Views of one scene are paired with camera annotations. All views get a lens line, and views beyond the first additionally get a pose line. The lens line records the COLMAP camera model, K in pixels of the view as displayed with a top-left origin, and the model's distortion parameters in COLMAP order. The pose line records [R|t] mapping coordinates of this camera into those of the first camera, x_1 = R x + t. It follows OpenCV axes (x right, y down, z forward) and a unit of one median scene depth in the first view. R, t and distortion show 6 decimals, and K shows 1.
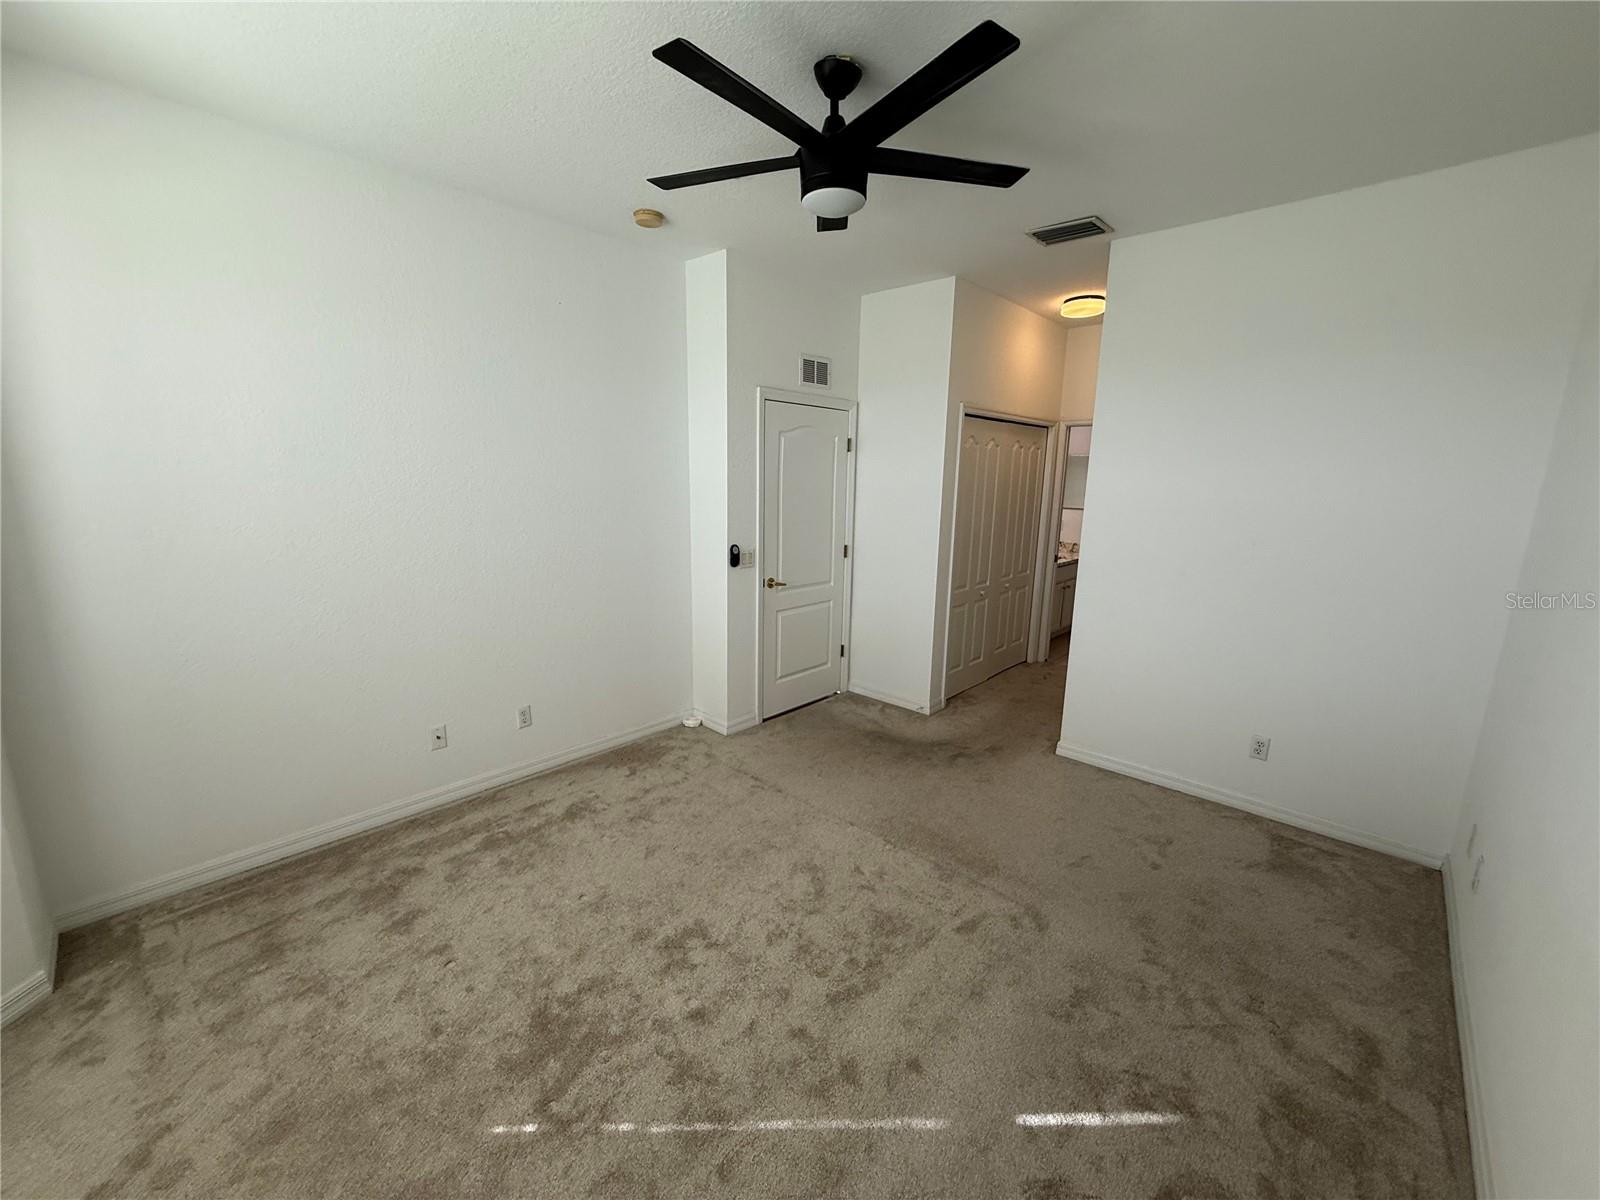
lens RADIAL K [[635.8, 0, 795.5], [0, 635.8, 597.8], [0, 0, 1]] dist [-0.000329, 0.000138]
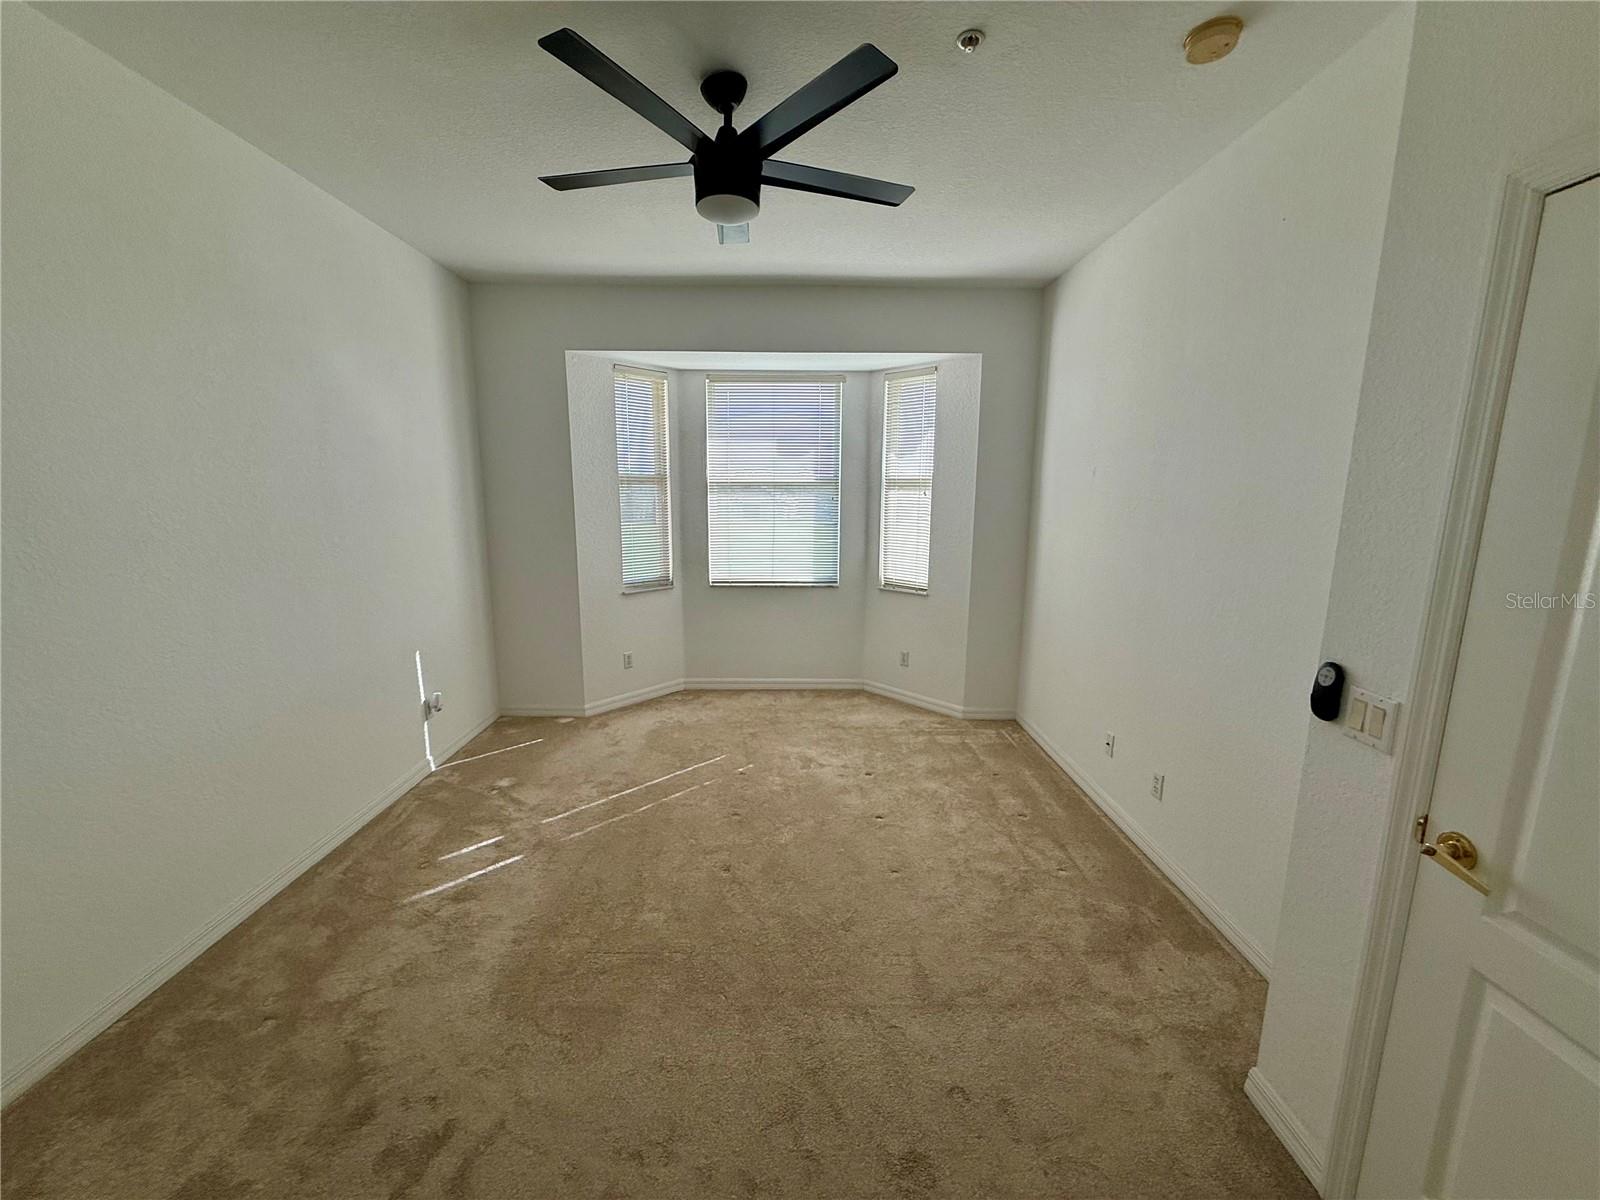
lens RADIAL K [[635.8, 0, 795.5], [0, 635.8, 597.8], [0, 0, 1]] dist [-0.000329, 0.000138]
pose [[-0.731168, 0.088087, -0.676487, 0.462299], [-0.156543, 0.943504, 0.292053, -0.214577], [0.663994, 0.319439, -0.676070, 1.238276]]
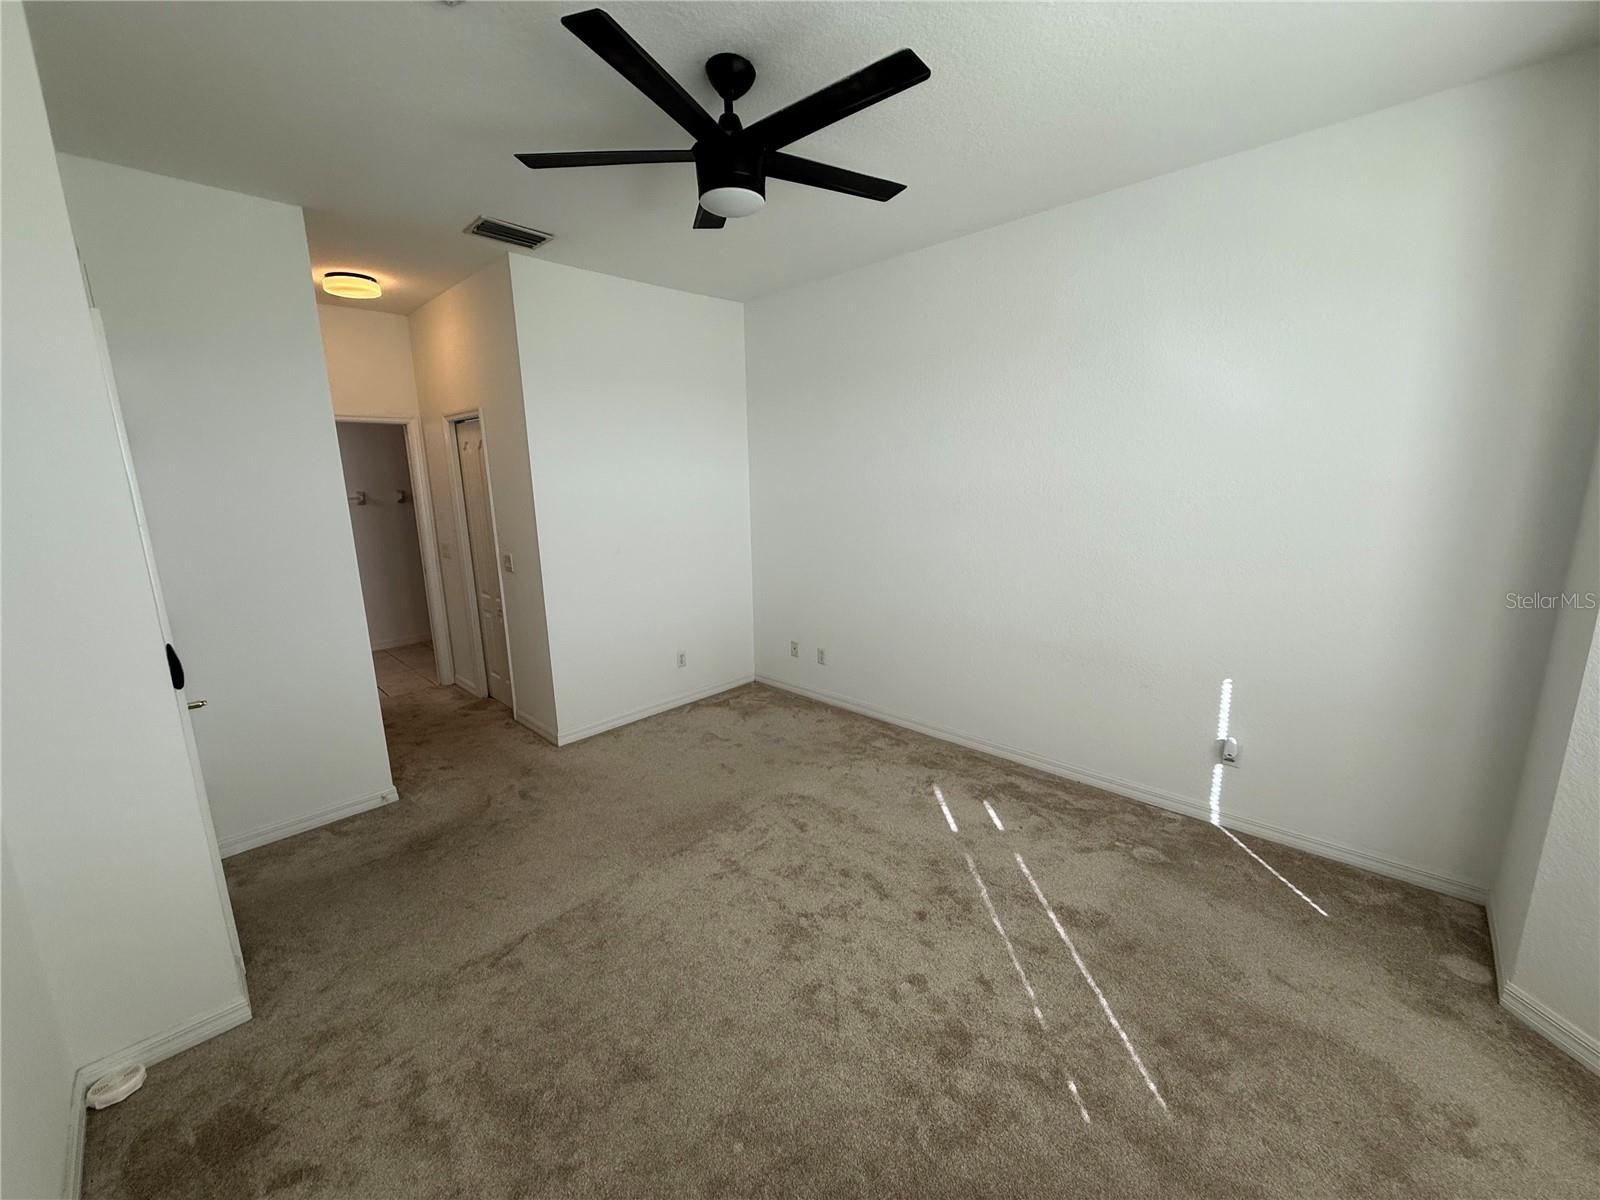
lens RADIAL K [[635.8, 0, 795.5], [0, 635.8, 597.8], [0, 0, 1]] dist [-0.000329, 0.000138]
pose [[0.028448, -0.214099, 0.976398, -0.655927], [0.219452, 0.954300, 0.202860, -0.135921], [-0.975209, 0.208501, 0.074132, 0.607546]]
